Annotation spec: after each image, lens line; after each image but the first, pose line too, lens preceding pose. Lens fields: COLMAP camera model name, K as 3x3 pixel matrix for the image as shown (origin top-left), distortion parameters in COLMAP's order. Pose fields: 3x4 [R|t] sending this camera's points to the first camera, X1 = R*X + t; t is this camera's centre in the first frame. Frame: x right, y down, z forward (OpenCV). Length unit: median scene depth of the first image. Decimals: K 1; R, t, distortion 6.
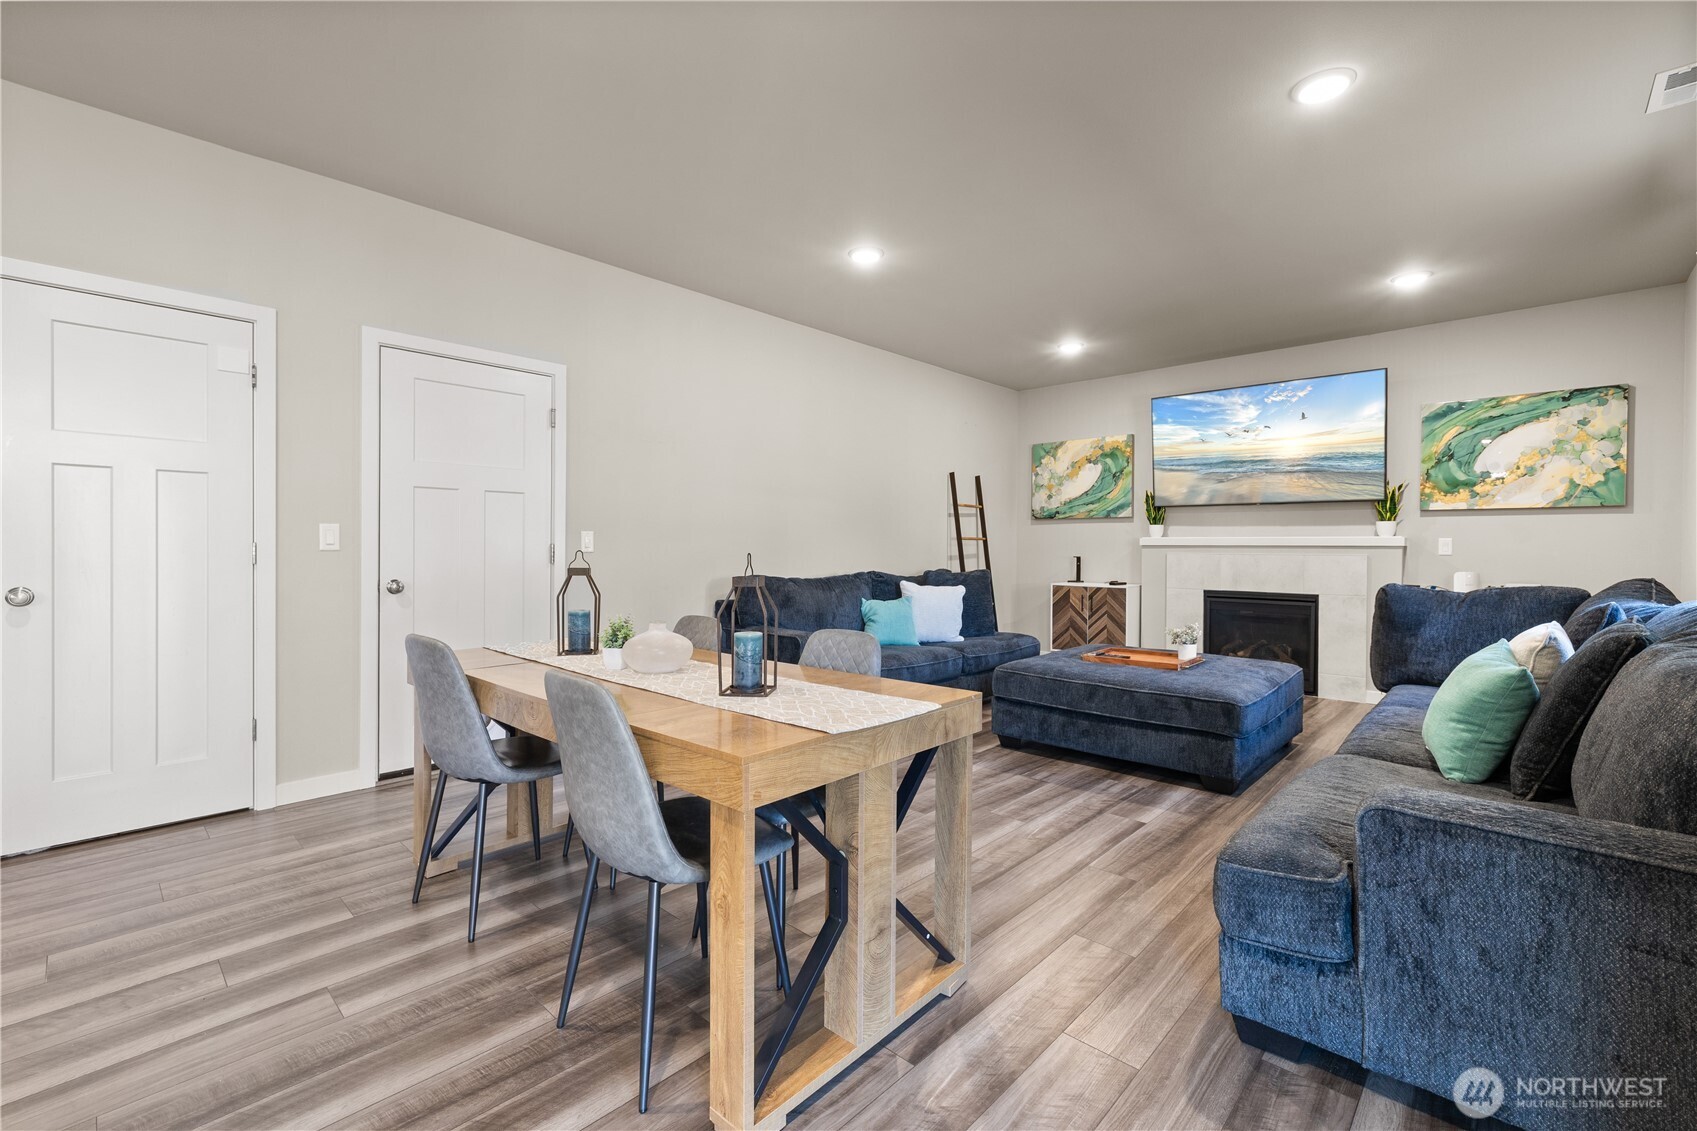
lens RADIAL K [[731.5, 0, 834.3], [0, 731.5, 536.7], [0, 0, 1]] dist [0.004604, -0.001371]
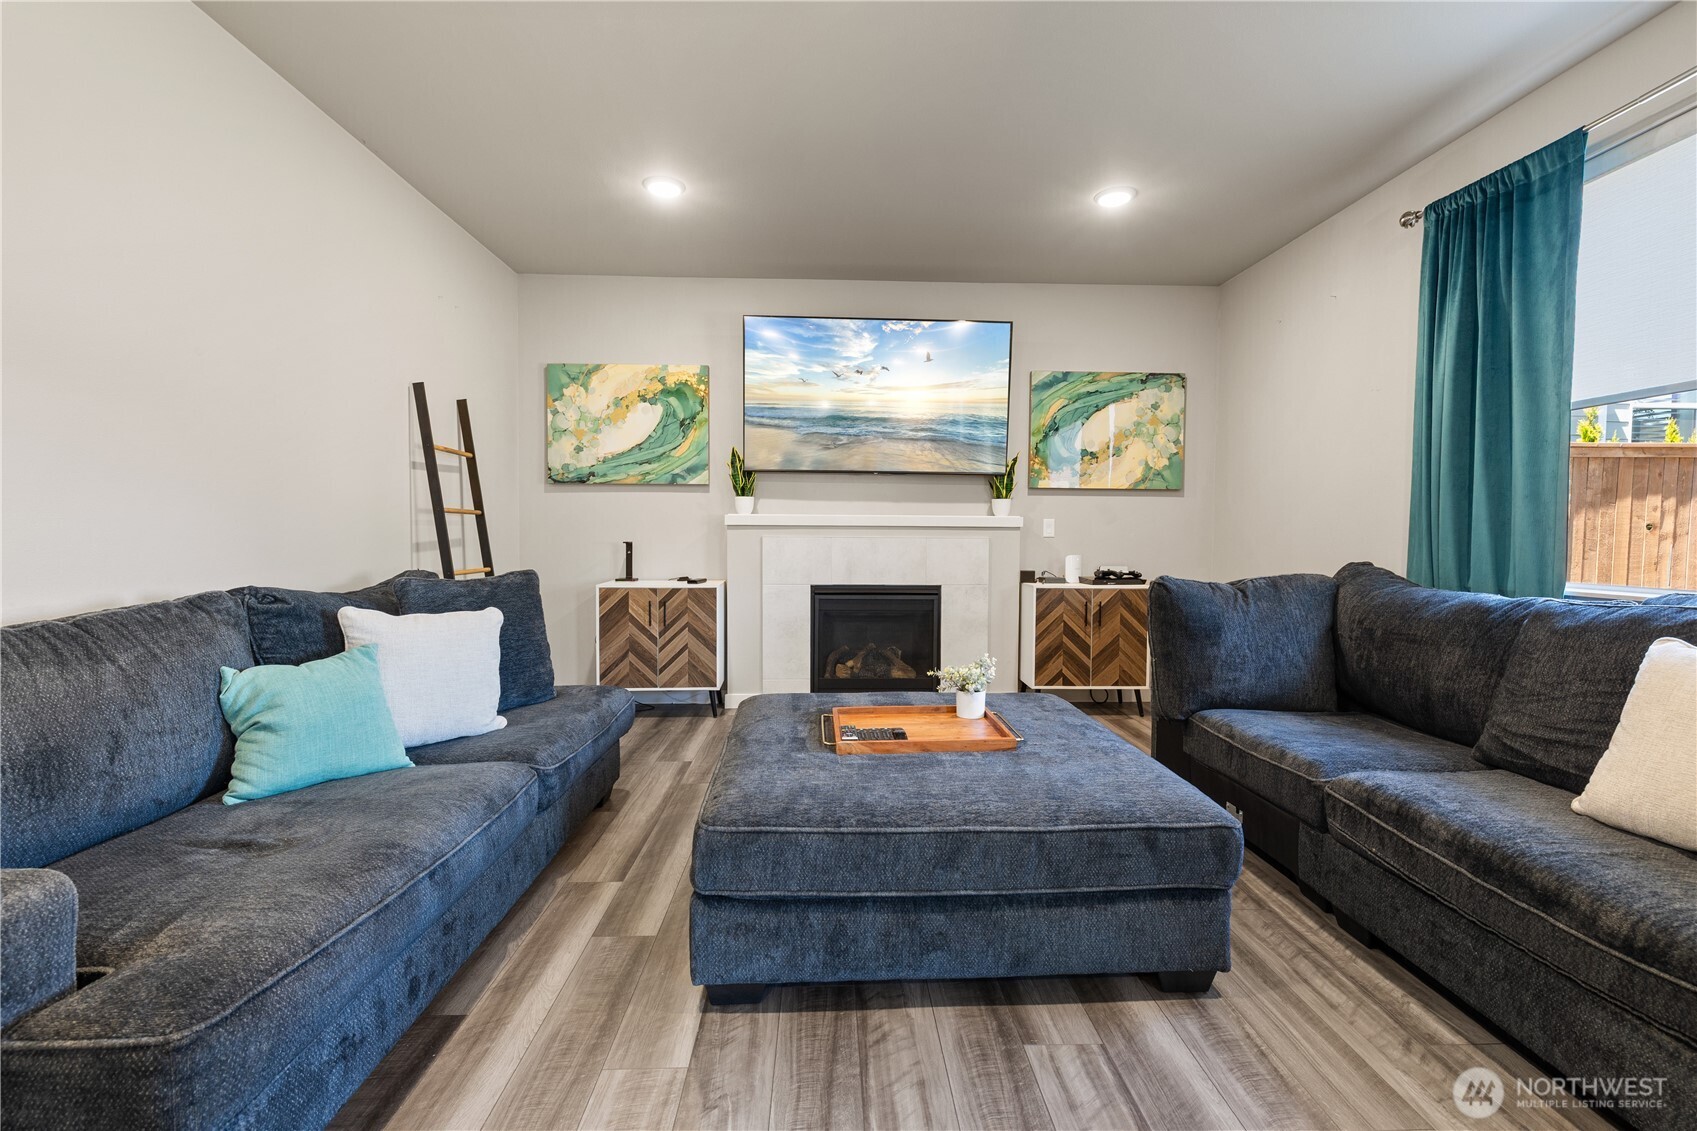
lens RADIAL K [[731.5, 0, 859.5], [0, 731.5, 561.9], [0, 0, 1]] dist [0.004604, -0.001371]
pose [[0.687001, -0.030891, 0.726000, -0.006435], [-0.012583, 0.998440, 0.054390, 0.008010], [-0.726548, -0.046501, 0.685540, 0.484965]]
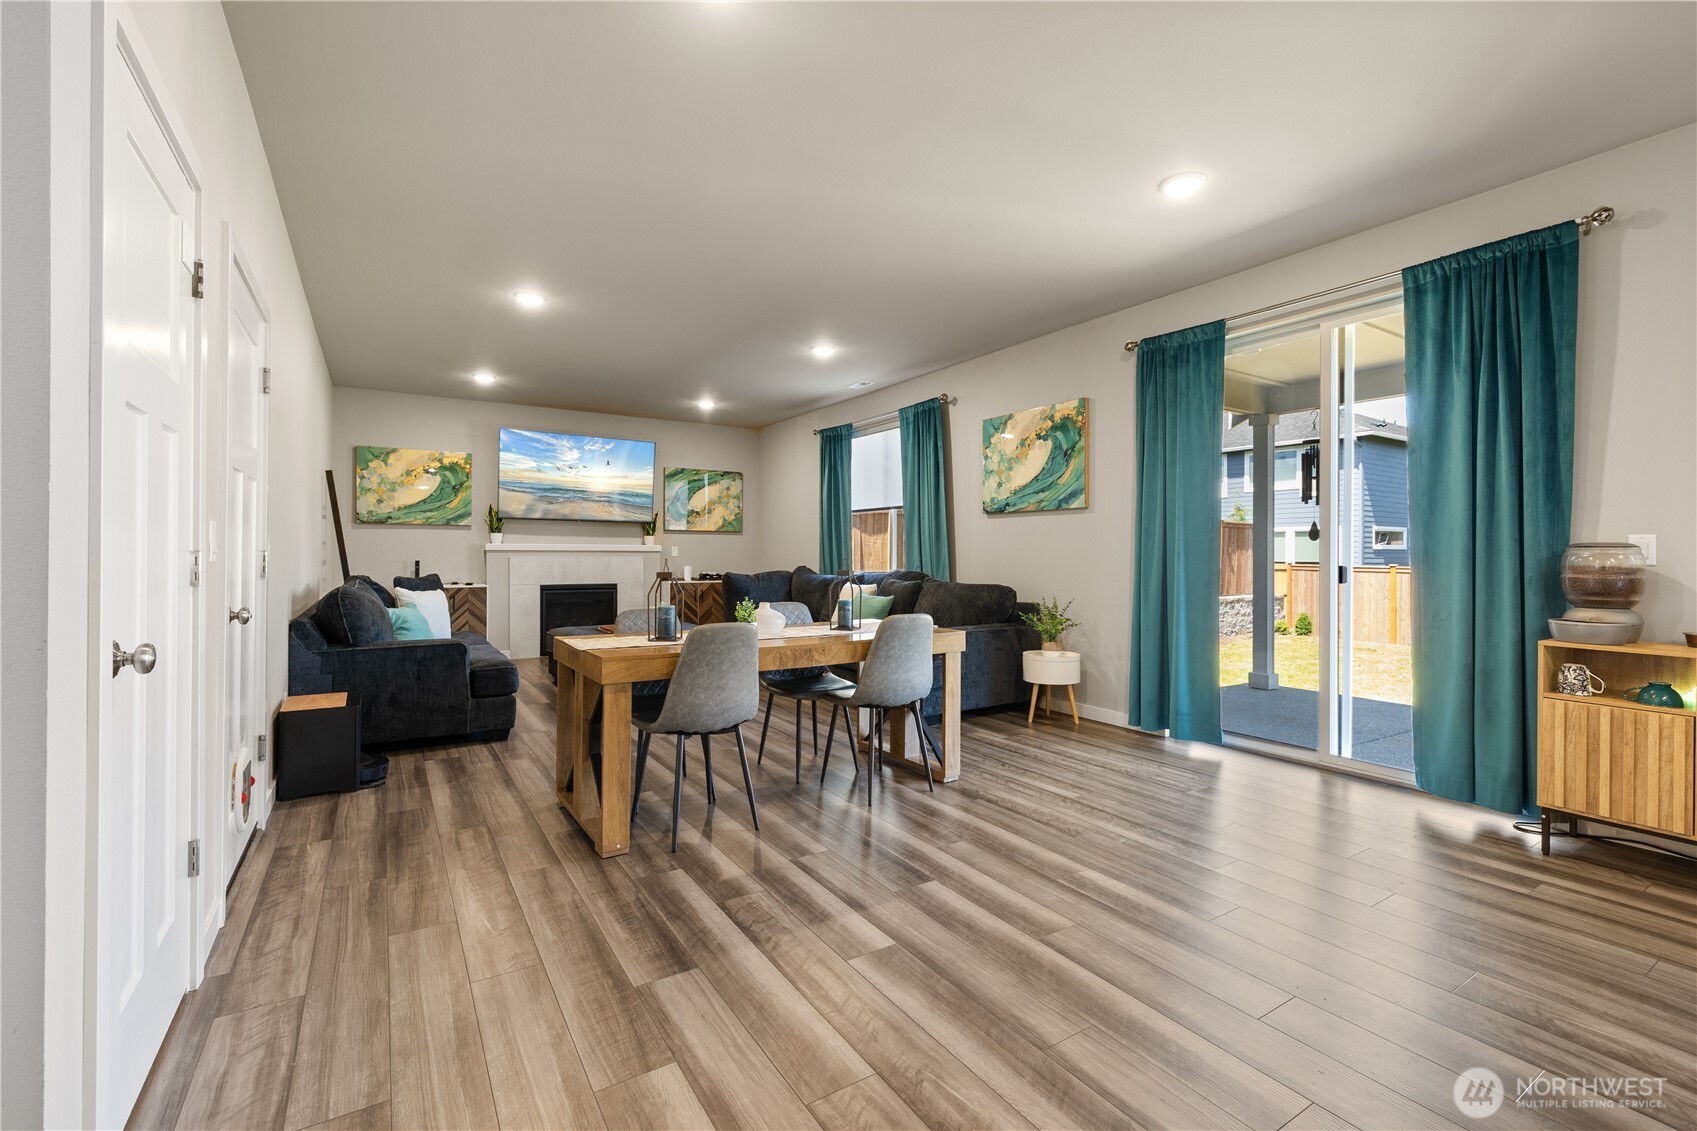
lens RADIAL K [[731.5, 0, 835.3], [0, 731.5, 549.9], [0, 0, 1]] dist [0.004604, -0.001371]
pose [[0.253029, 0.000561, 0.967458, -0.669752], [-0.016226, 0.999862, 0.003664, -0.002800], [-0.967323, -0.016625, 0.253003, 0.178740]]
